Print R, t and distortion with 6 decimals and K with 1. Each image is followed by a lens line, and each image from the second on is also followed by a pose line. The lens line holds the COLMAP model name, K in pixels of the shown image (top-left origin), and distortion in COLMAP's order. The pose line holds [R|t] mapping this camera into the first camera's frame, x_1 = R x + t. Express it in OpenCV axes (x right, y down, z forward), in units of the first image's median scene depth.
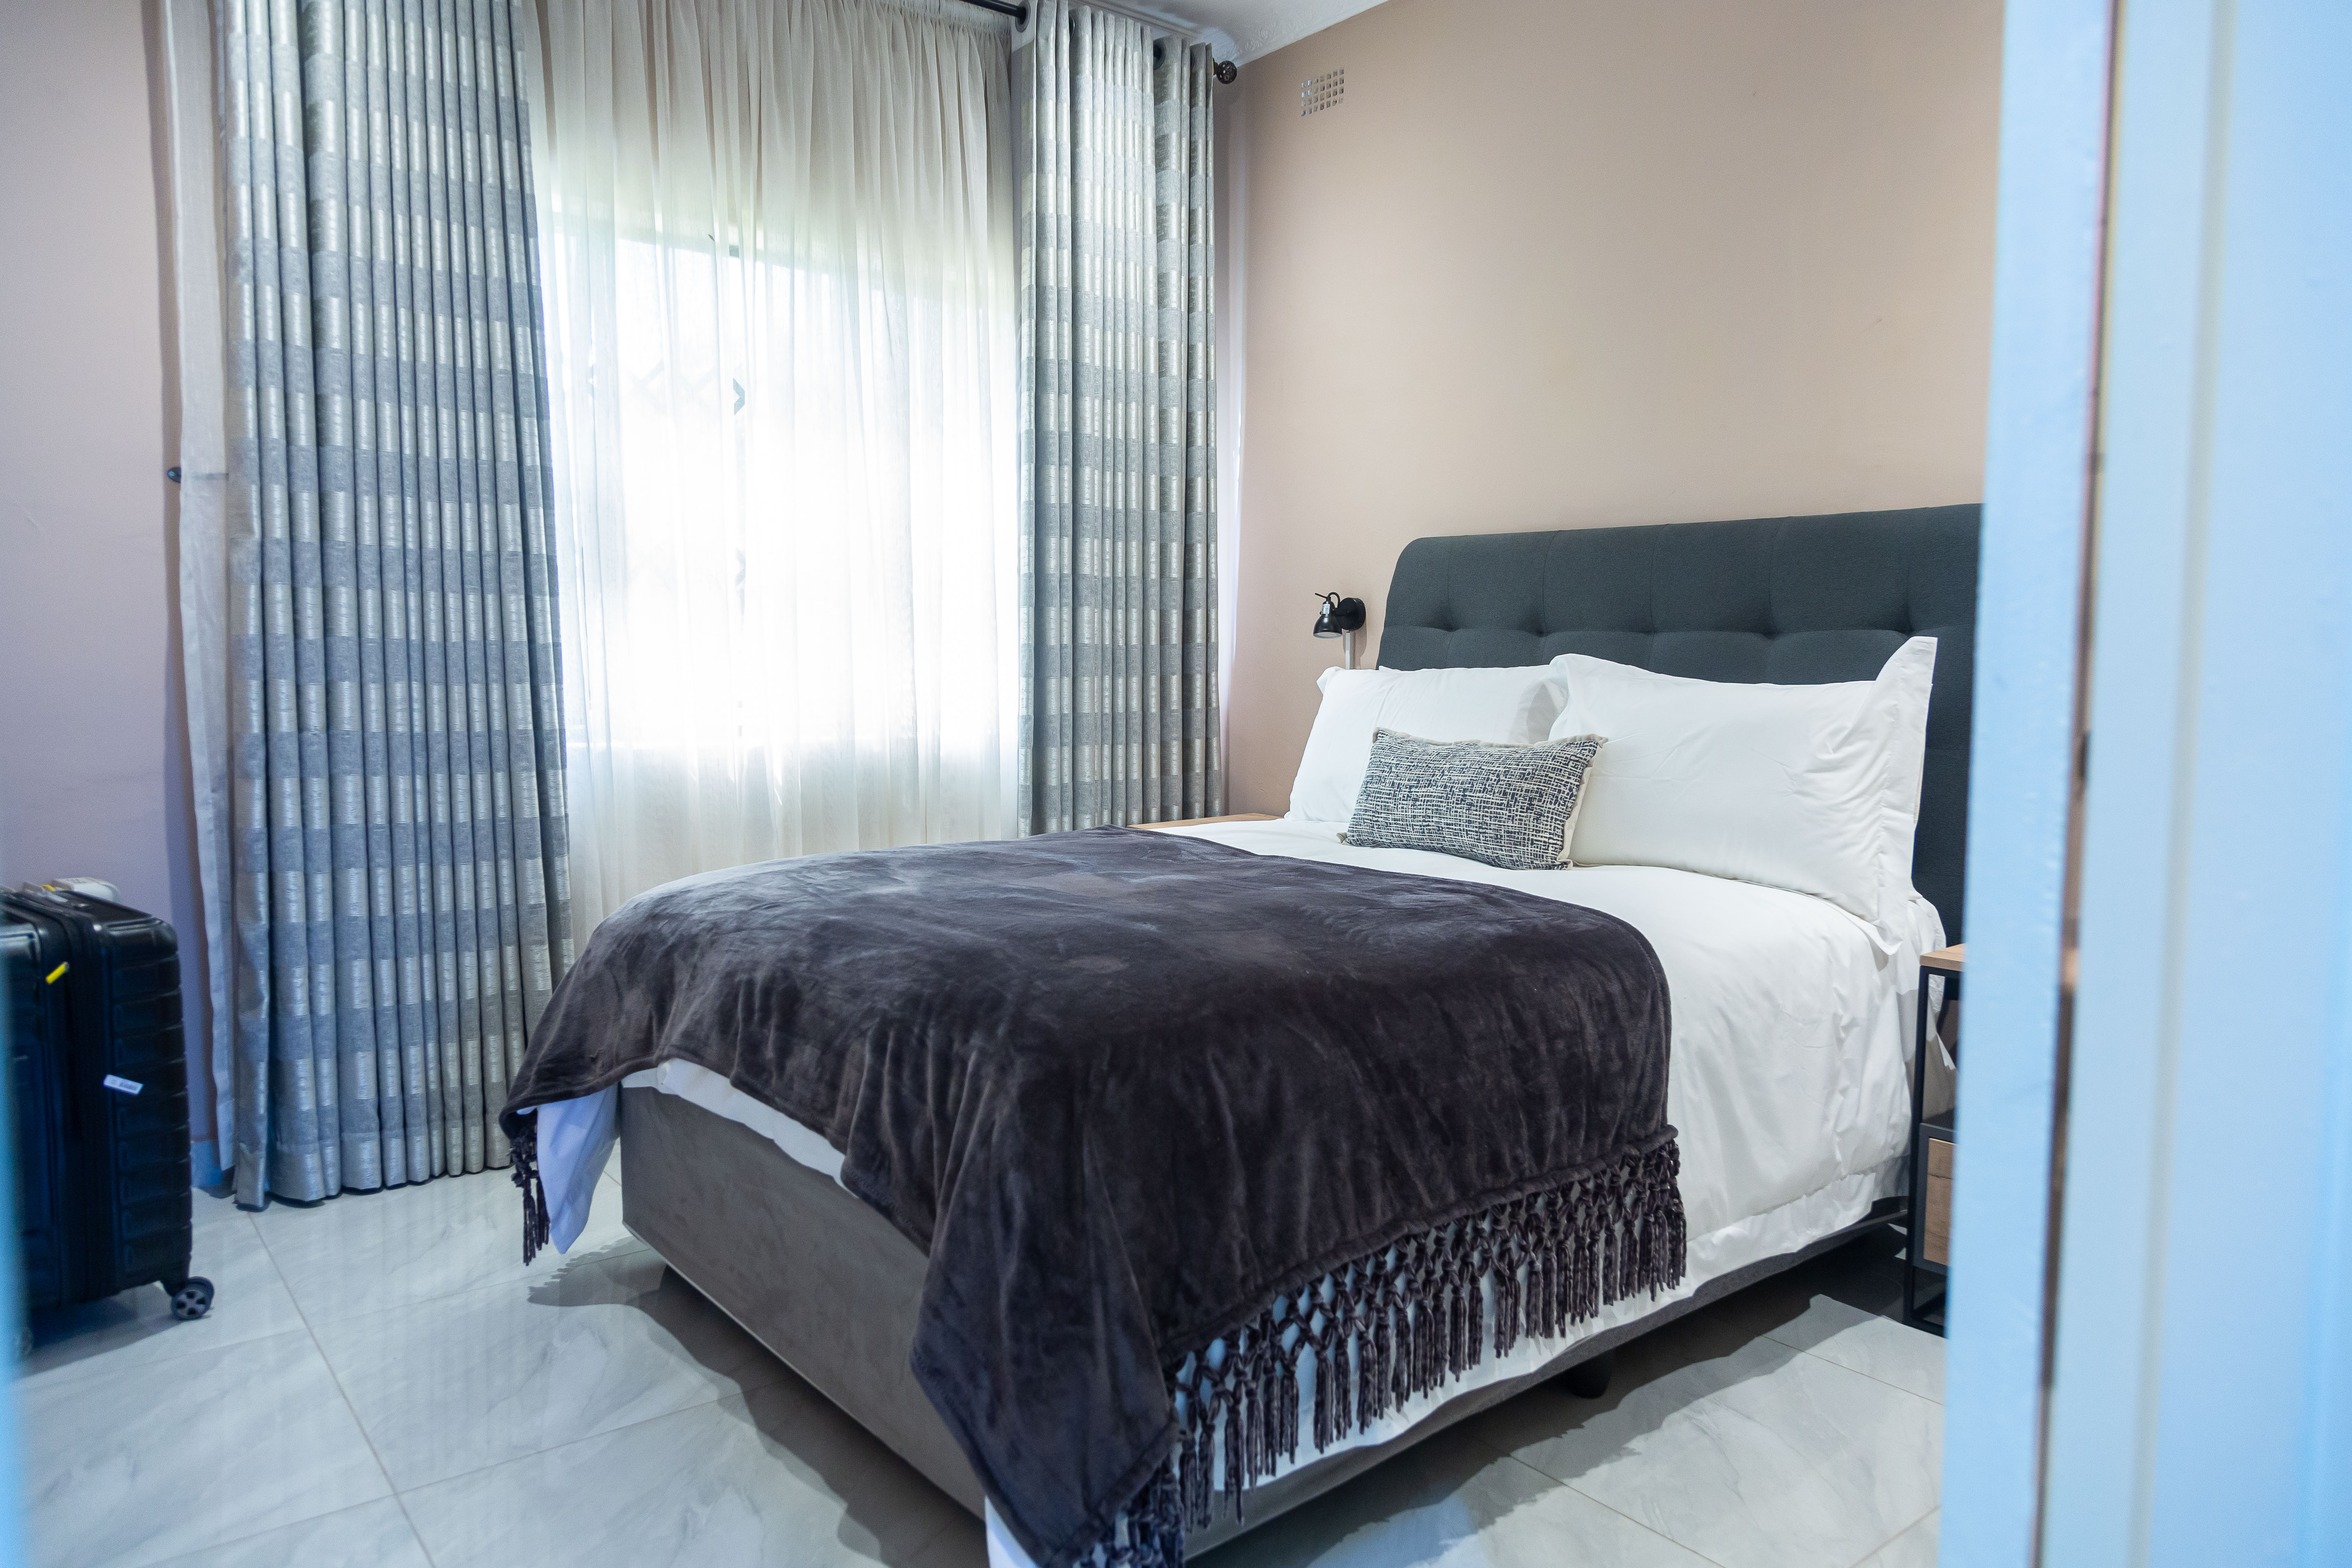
lens RADIAL K [[1515.0, 0, 1176.0], [0, 1515.0, 784.0], [0, 0, 1]] dist [-0.001519, 0.001932]
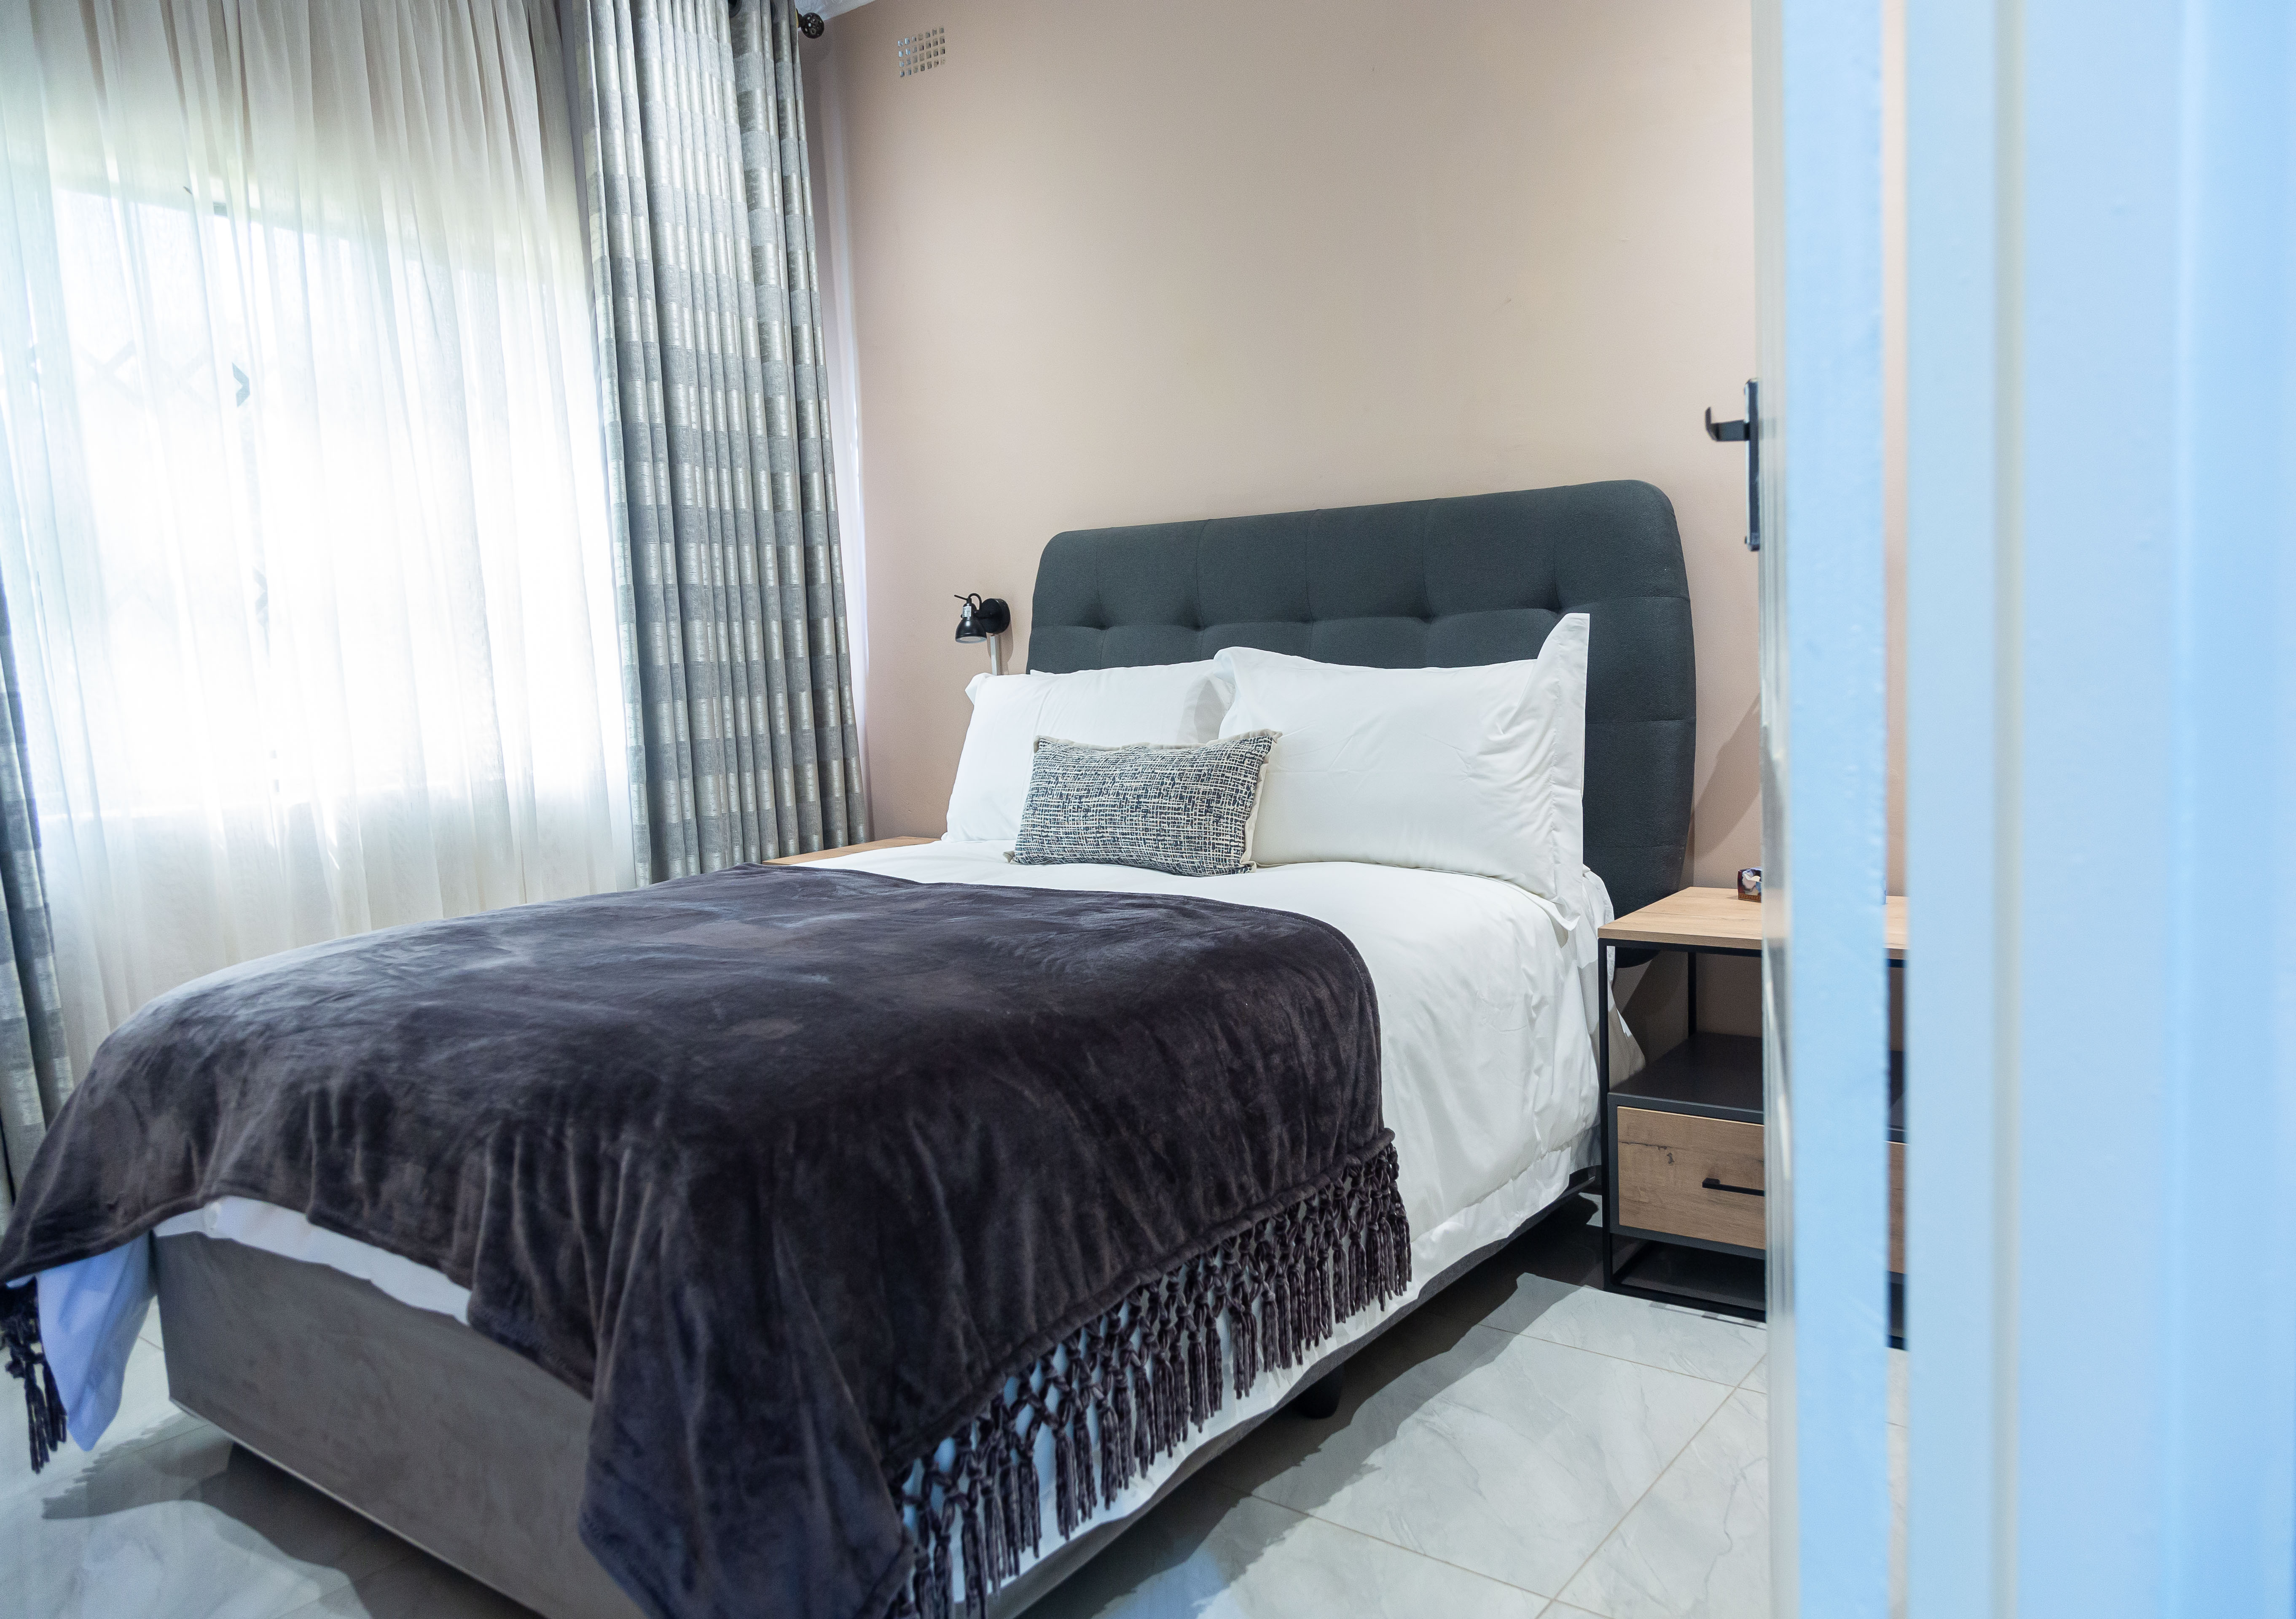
lens RADIAL K [[1494.7, 0, 1148.0], [0, 1494.7, 809.5], [0, 0, 1]] dist [-0.007685, 0.011411]
pose [[0.964907, -0.073722, 0.252032, -0.042266], [0.070236, 0.997269, 0.022815, -0.009523], [-0.253026, -0.004313, 0.967450, 0.105203]]
